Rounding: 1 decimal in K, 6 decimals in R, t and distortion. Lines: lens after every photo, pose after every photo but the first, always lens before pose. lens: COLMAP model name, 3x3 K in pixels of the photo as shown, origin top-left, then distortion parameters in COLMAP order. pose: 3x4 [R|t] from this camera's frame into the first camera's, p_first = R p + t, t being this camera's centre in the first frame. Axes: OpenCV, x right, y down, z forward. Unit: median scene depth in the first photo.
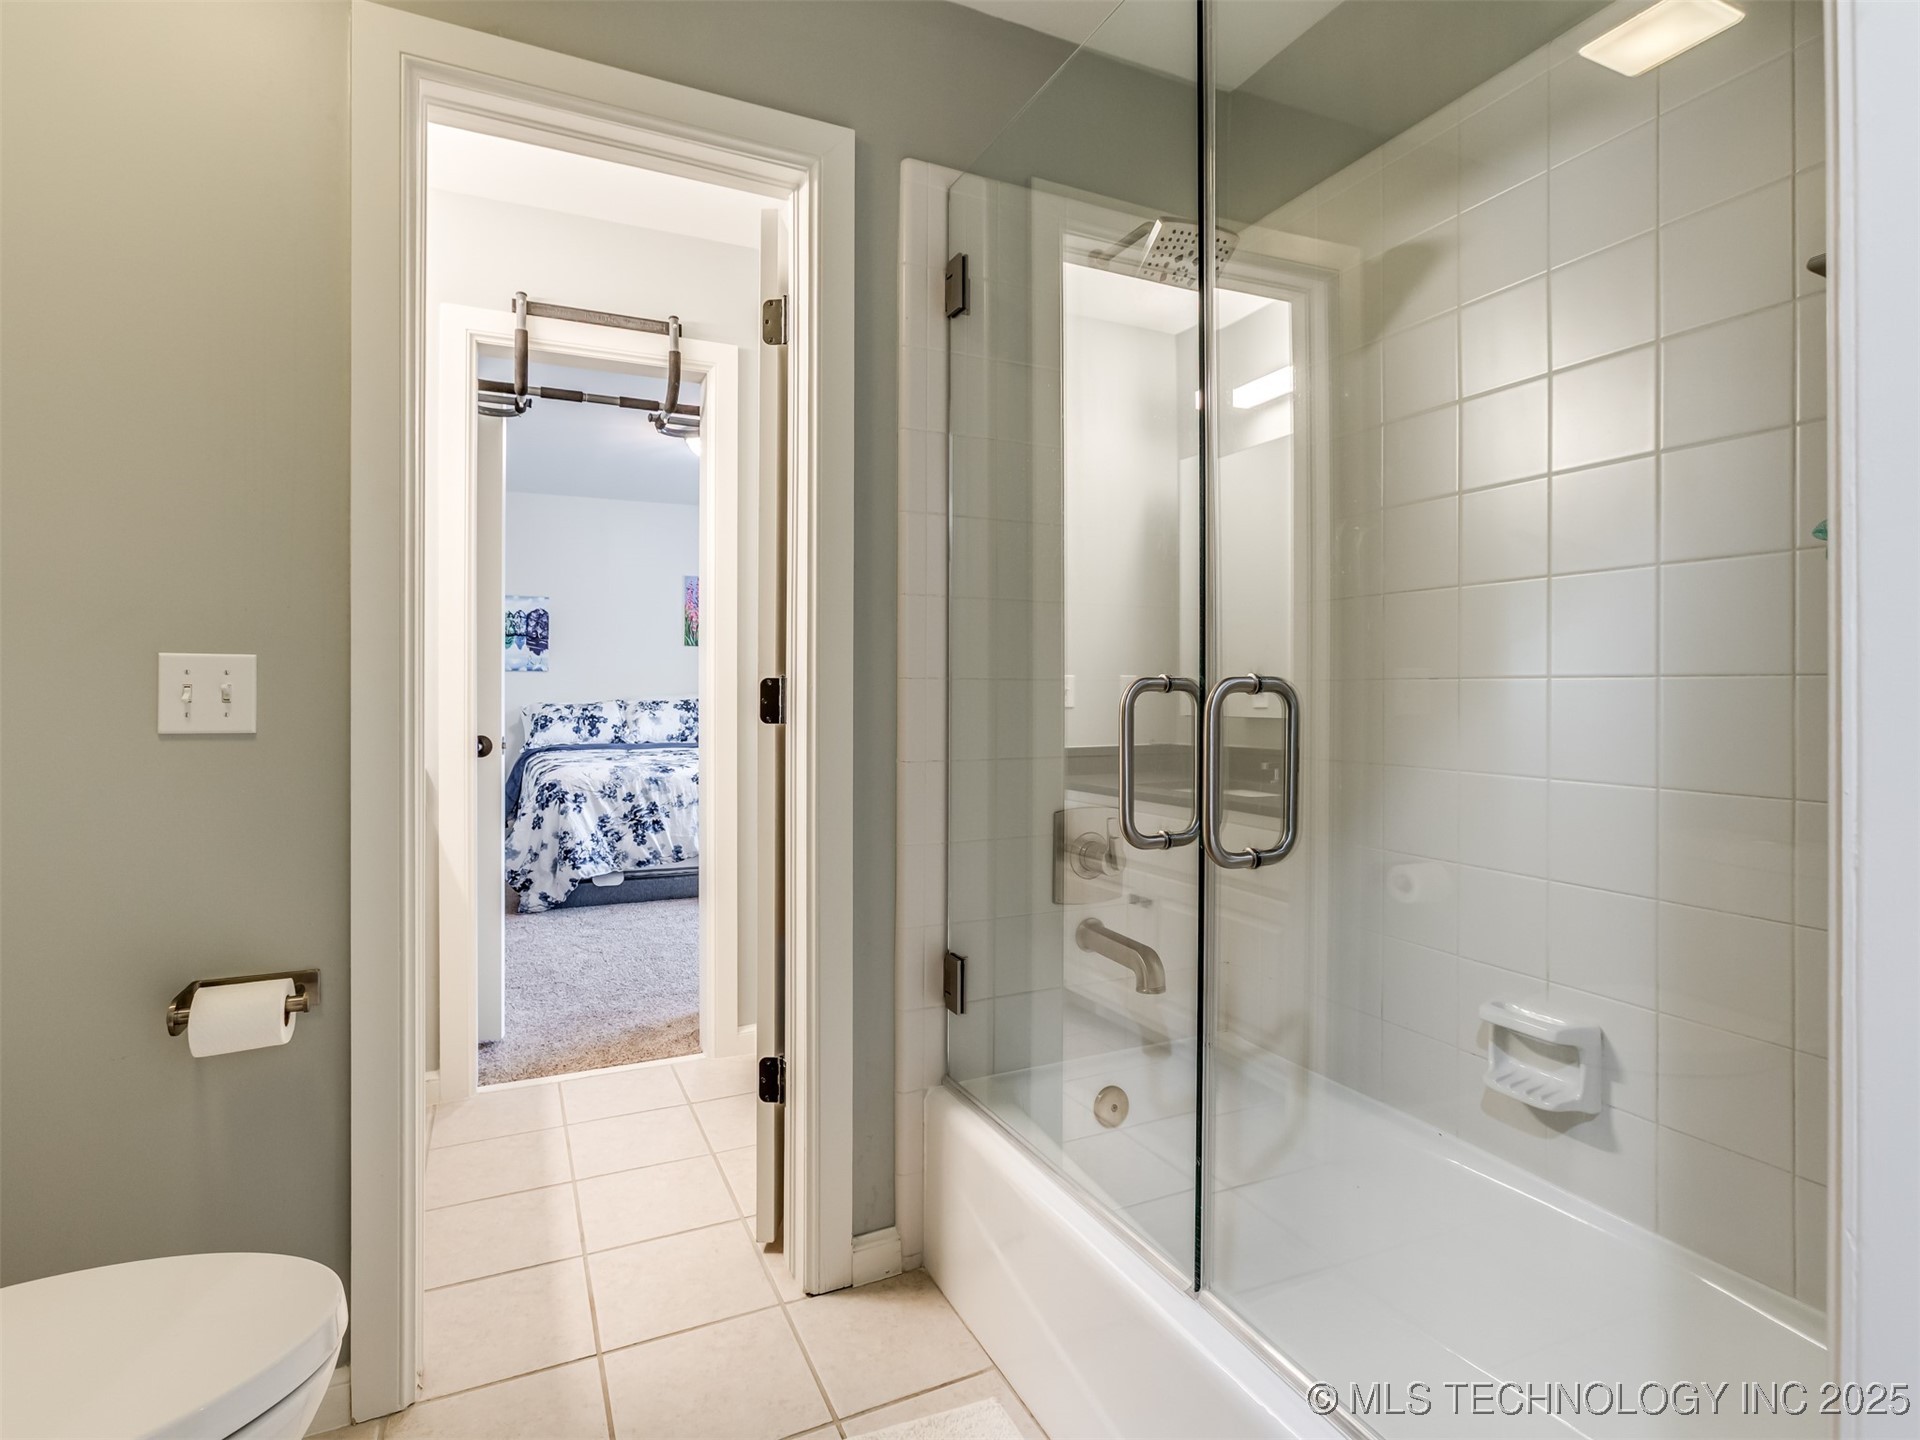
lens RADIAL K [[965.1, 0, 953.9], [0, 965.1, 710.4], [0, 0, 1]] dist [0.000713, 0.000308]
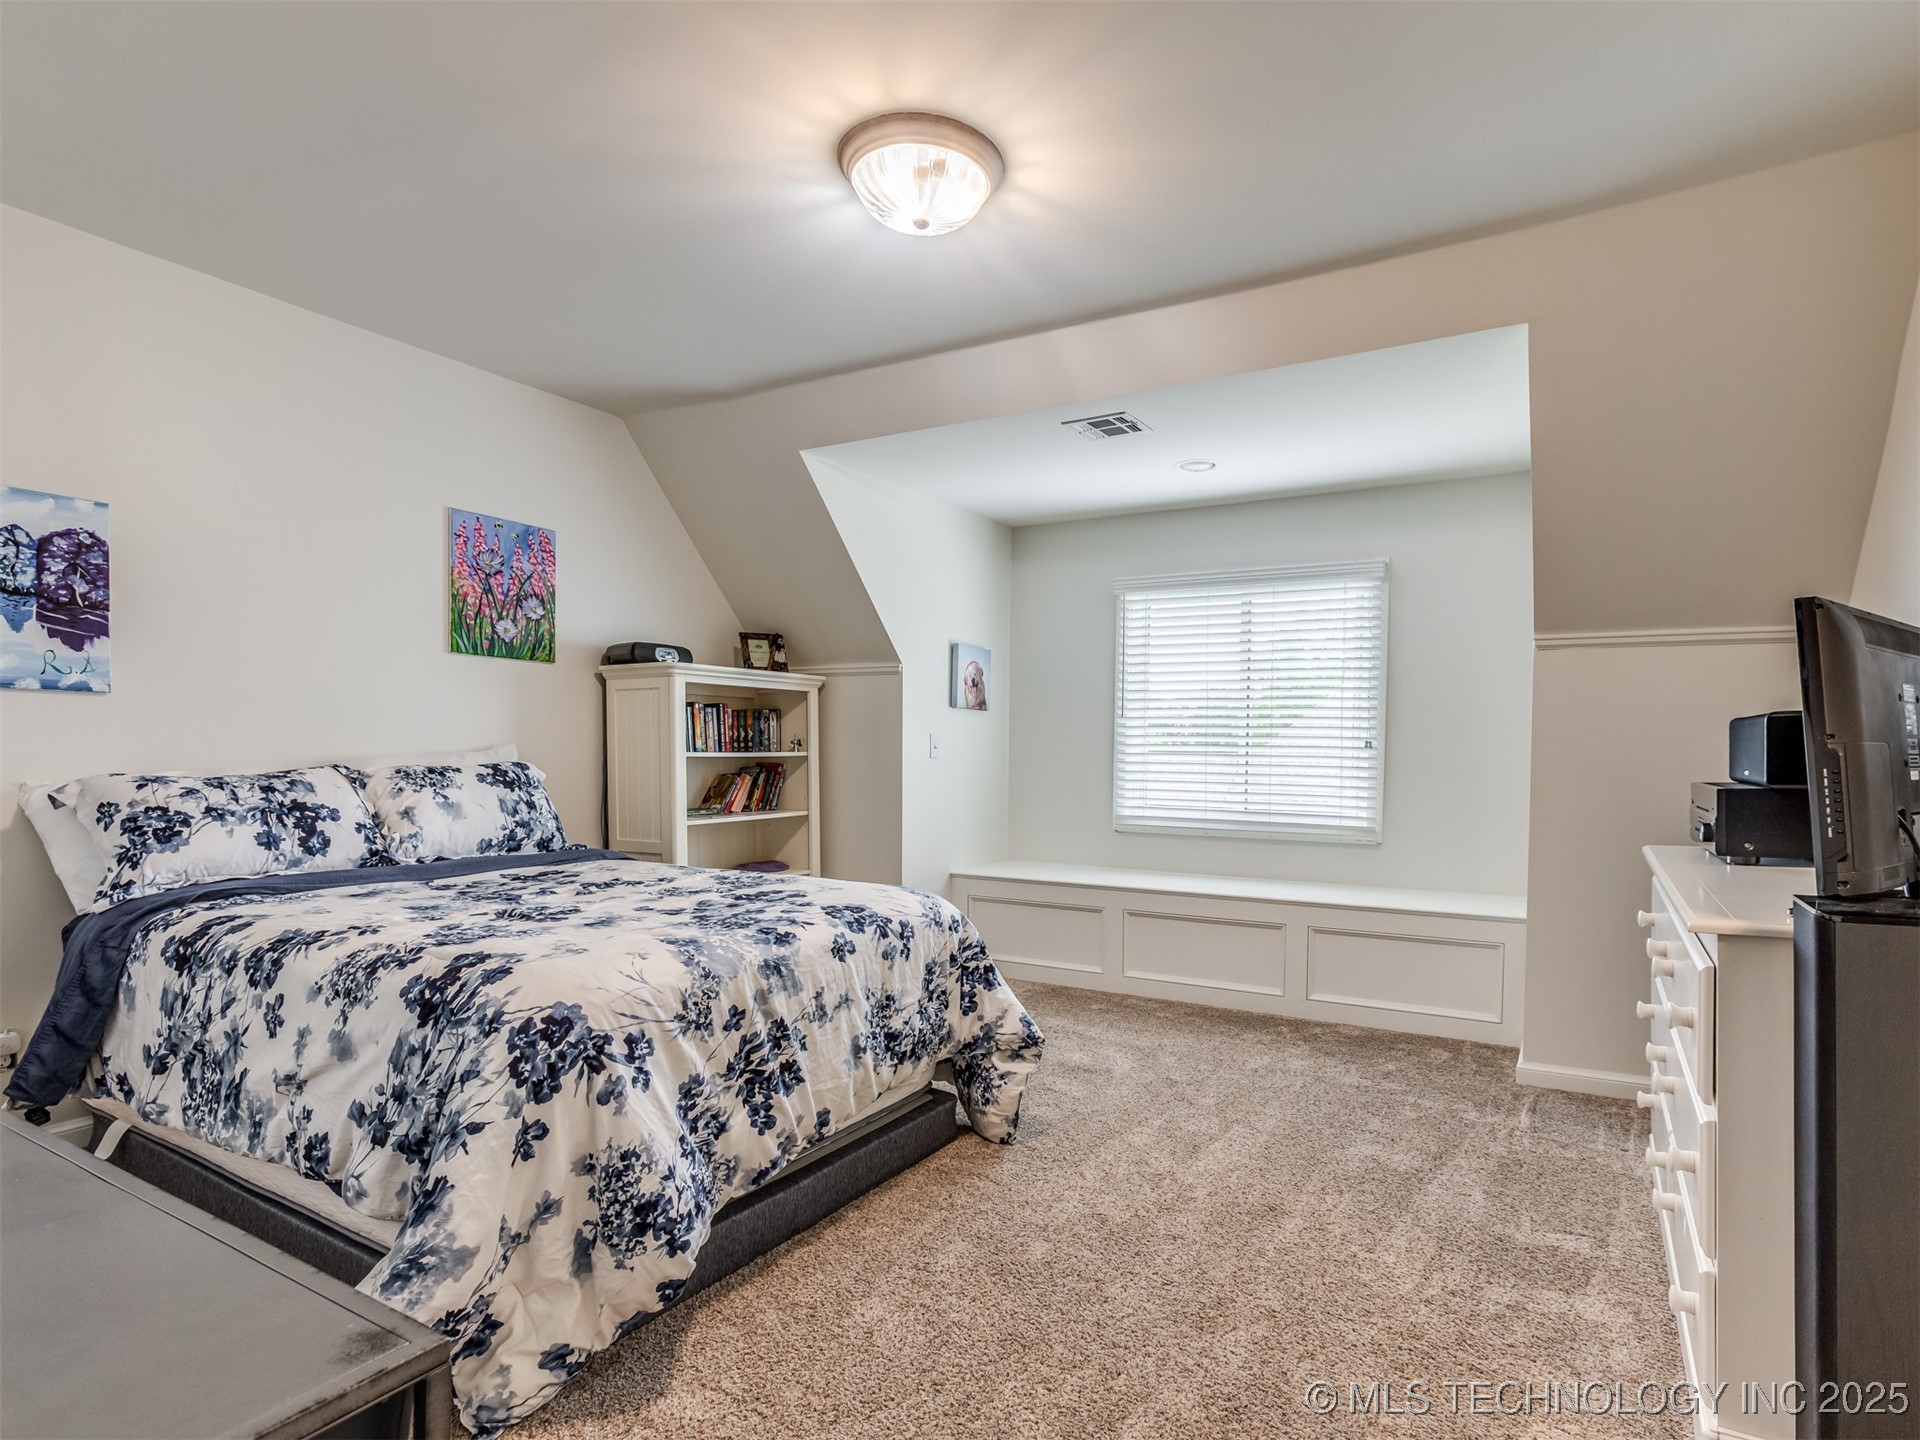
lens RADIAL K [[965.1, 0, 1018.5], [0, 965.1, 774.9], [0, 0, 1]] dist [0.000713, 0.000308]
pose [[0.795698, -0.007755, 0.605644, -0.475208], [0.000182, 0.999921, 0.012564, -0.015324], [-0.605694, -0.009886, 0.795637, 0.602092]]
